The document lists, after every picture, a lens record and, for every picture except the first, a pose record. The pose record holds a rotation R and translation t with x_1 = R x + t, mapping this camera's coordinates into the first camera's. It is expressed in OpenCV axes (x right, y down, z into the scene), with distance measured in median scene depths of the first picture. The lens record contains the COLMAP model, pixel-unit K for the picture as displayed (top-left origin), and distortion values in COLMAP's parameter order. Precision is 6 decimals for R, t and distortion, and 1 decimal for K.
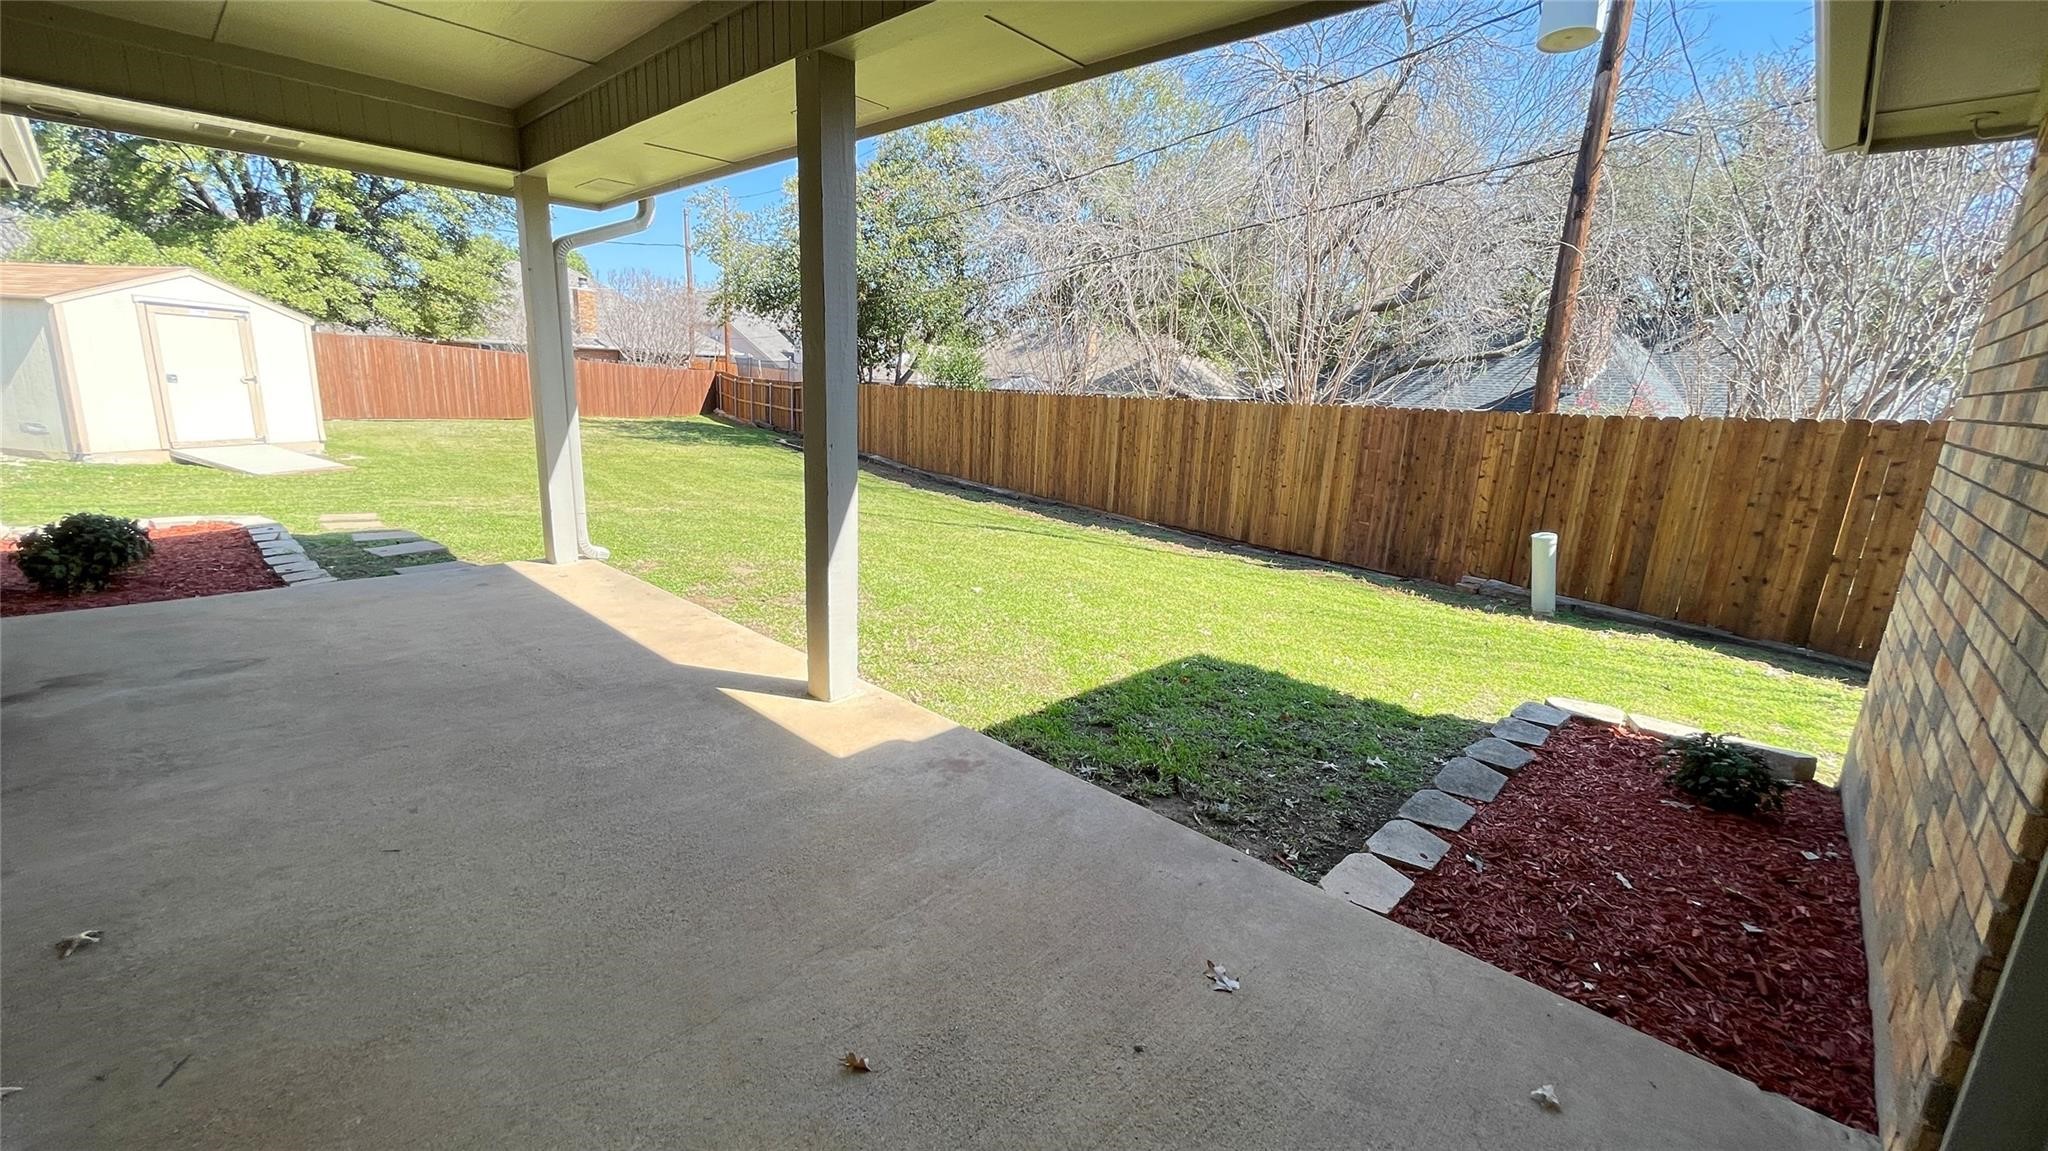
lens RADIAL K [[821.4, 0, 1012.0], [0, 821.4, 575.7], [0, 0, 1]] dist [-0.002253, -0.000530]
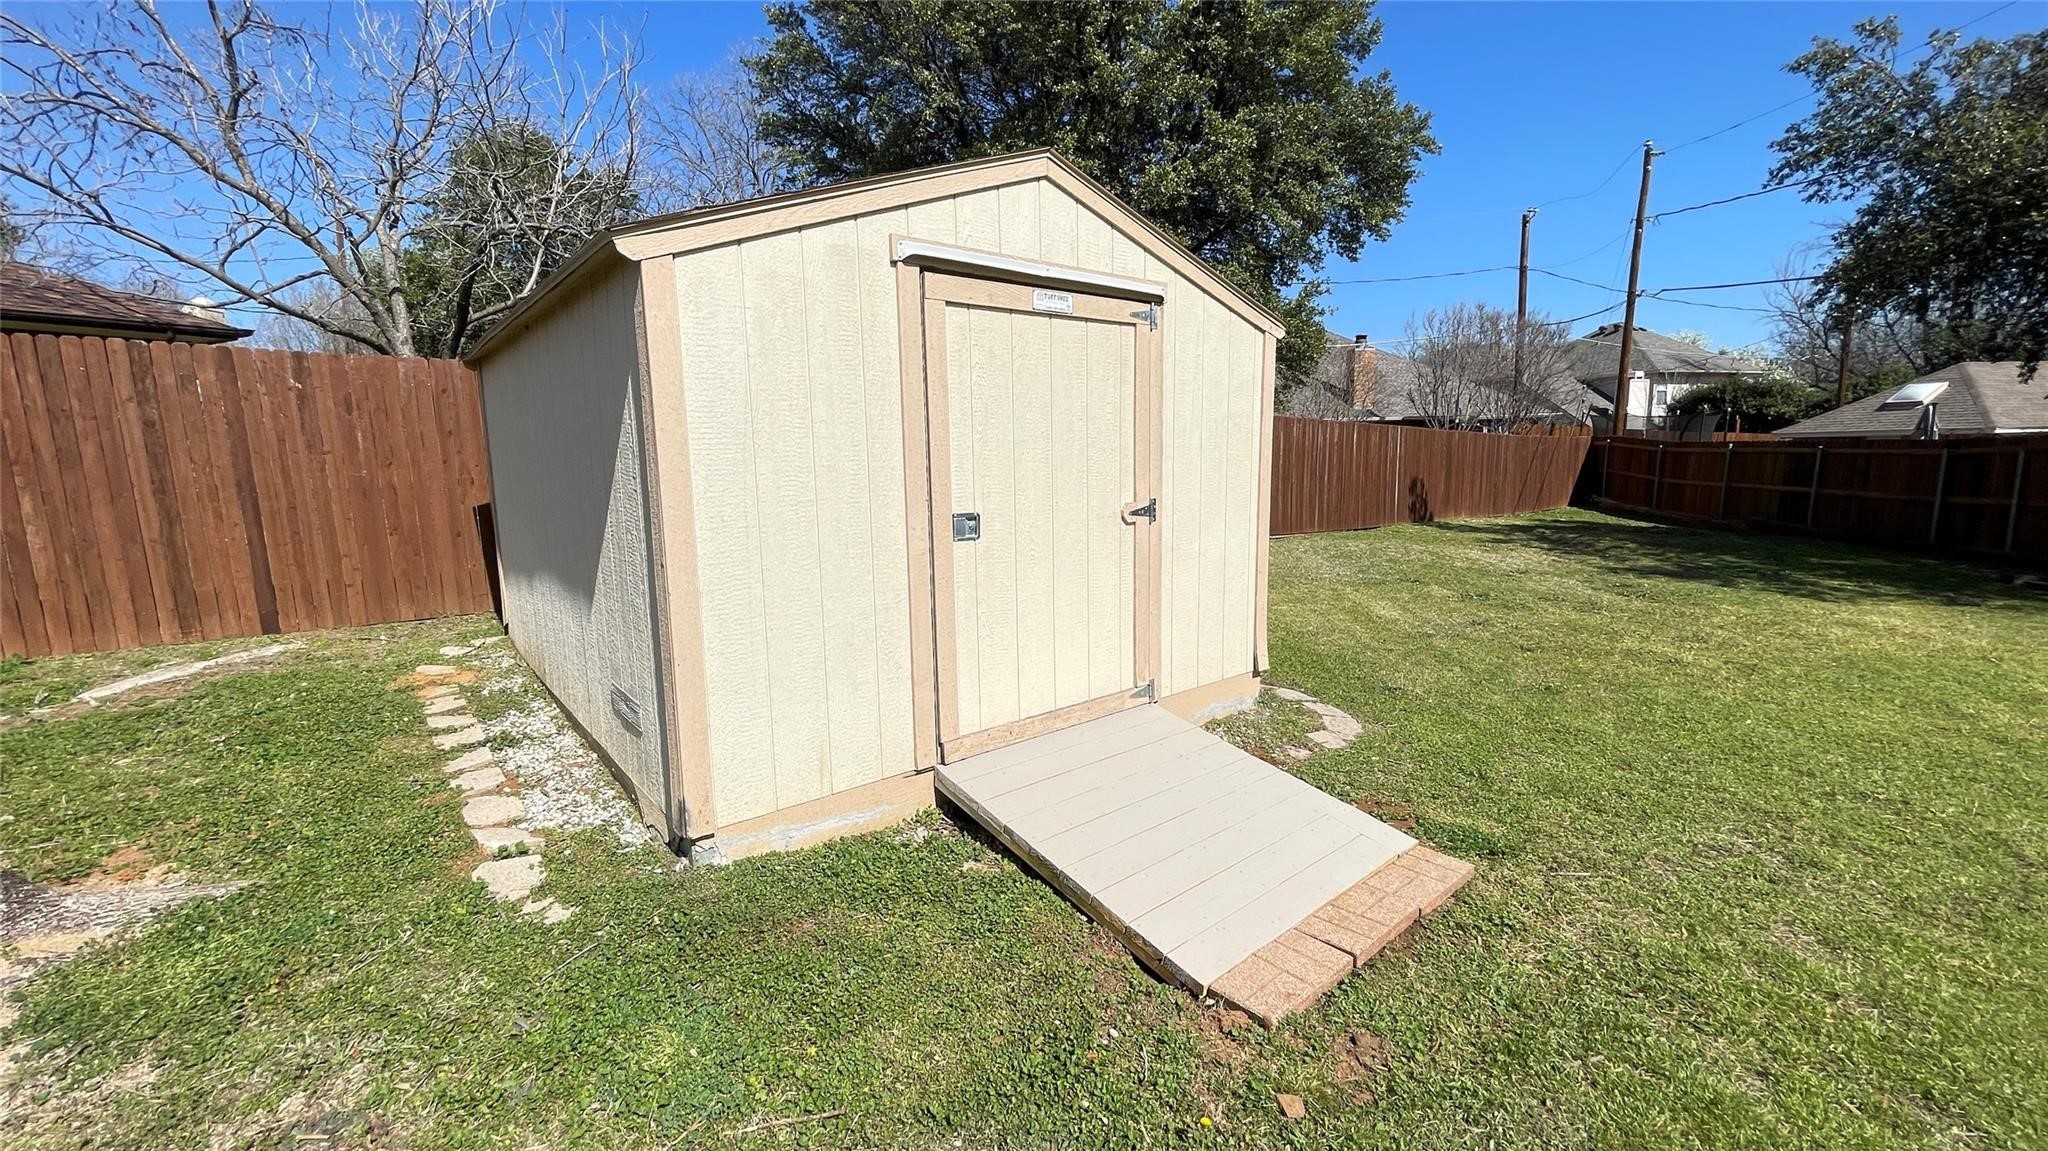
lens RADIAL K [[821.4, 0, 1012.0], [0, 821.4, 575.7], [0, 0, 1]] dist [-0.002253, -0.000530]
pose [[0.727786, 0.046805, -0.684205, -0.878001], [-0.107388, 0.993139, -0.046290, -0.228823], [0.677344, 0.107165, 0.727819, 0.863802]]
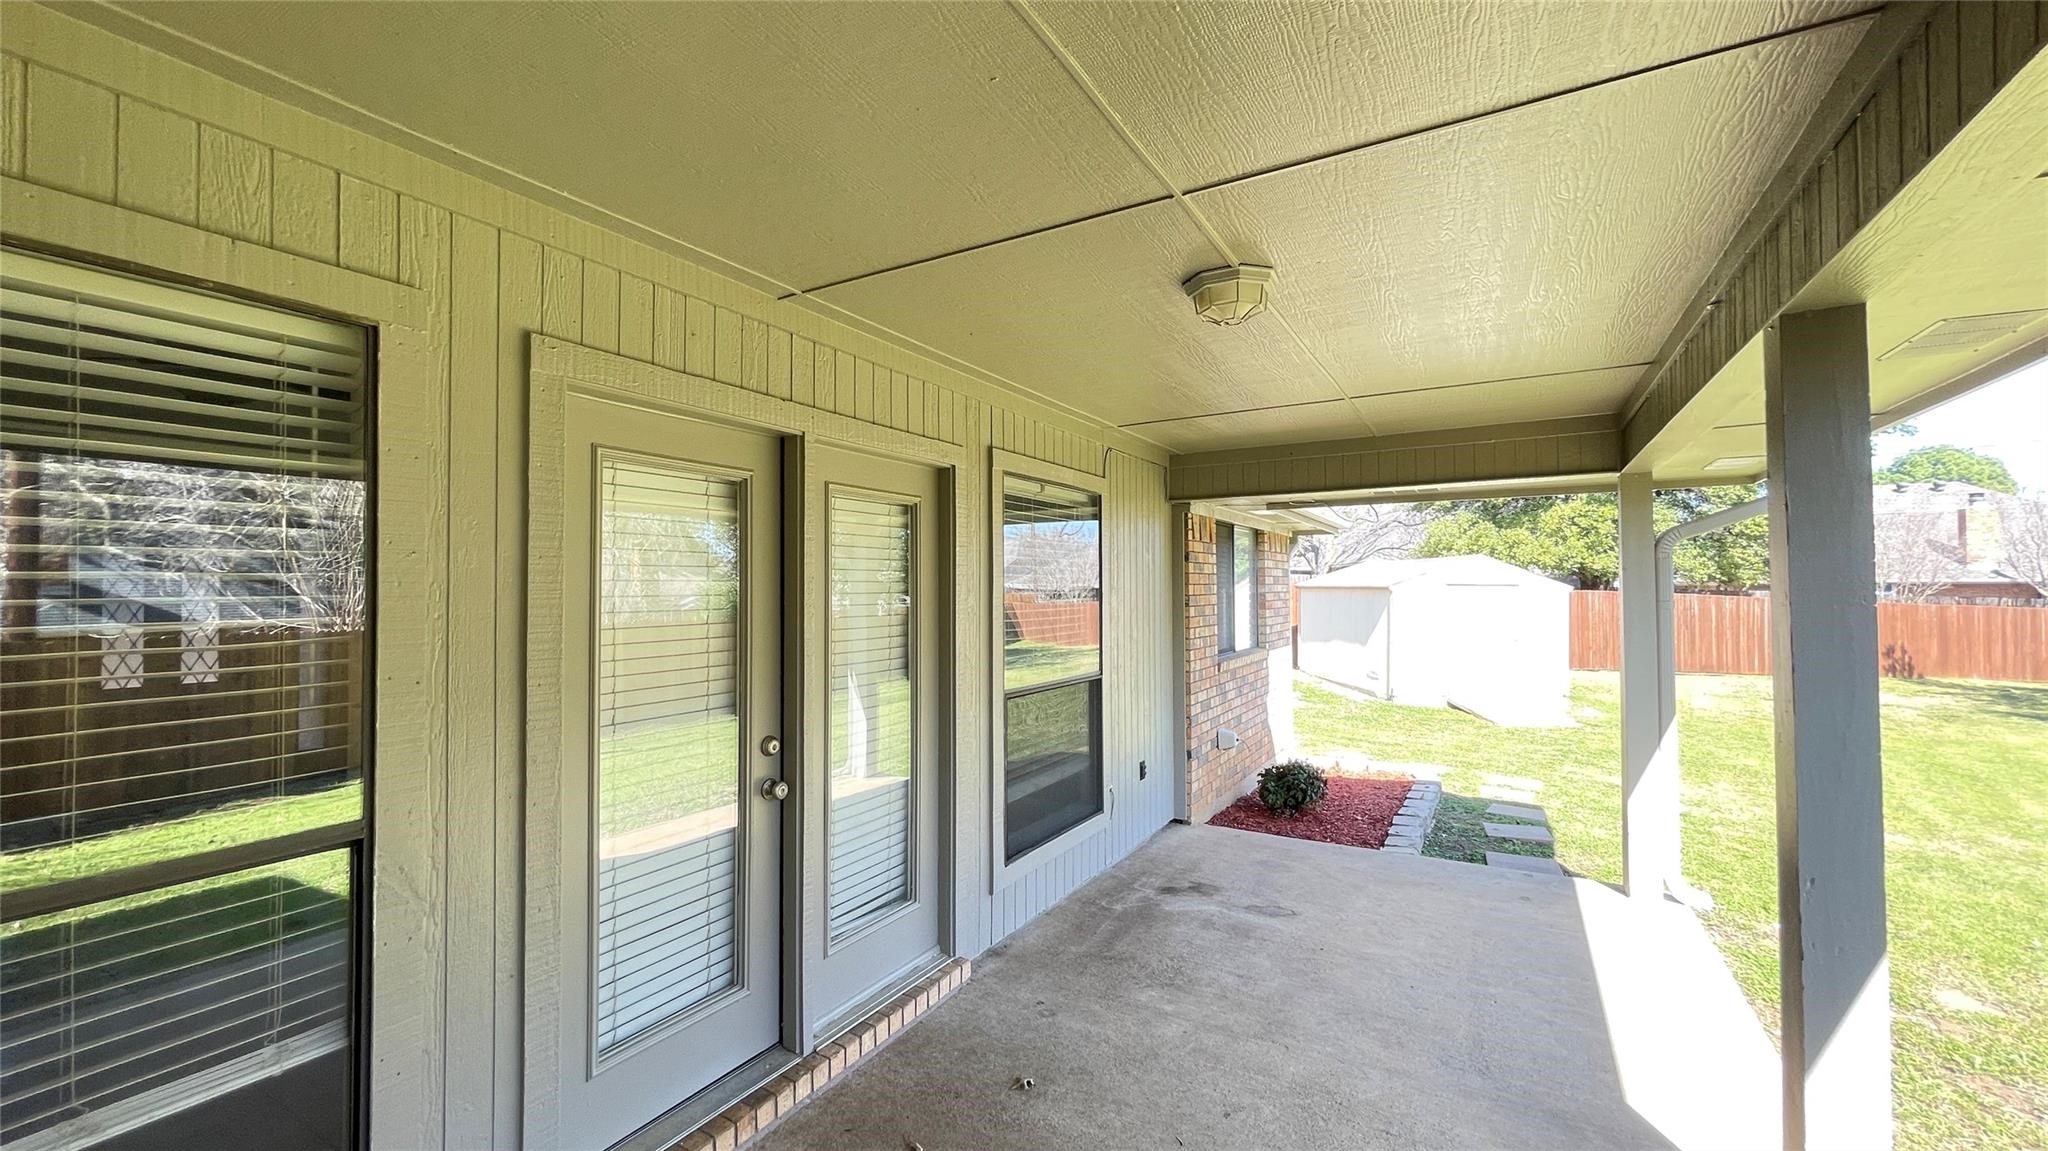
lens RADIAL K [[821.4, 0, 1012.0], [0, 821.4, 575.7], [0, 0, 1]] dist [-0.002253, -0.000530]
pose [[0.213935, -0.066272, -0.974597, 0.082238], [-0.210609, 0.971103, -0.112266, -0.057350], [0.953874, 0.229276, 0.193795, 0.081198]]
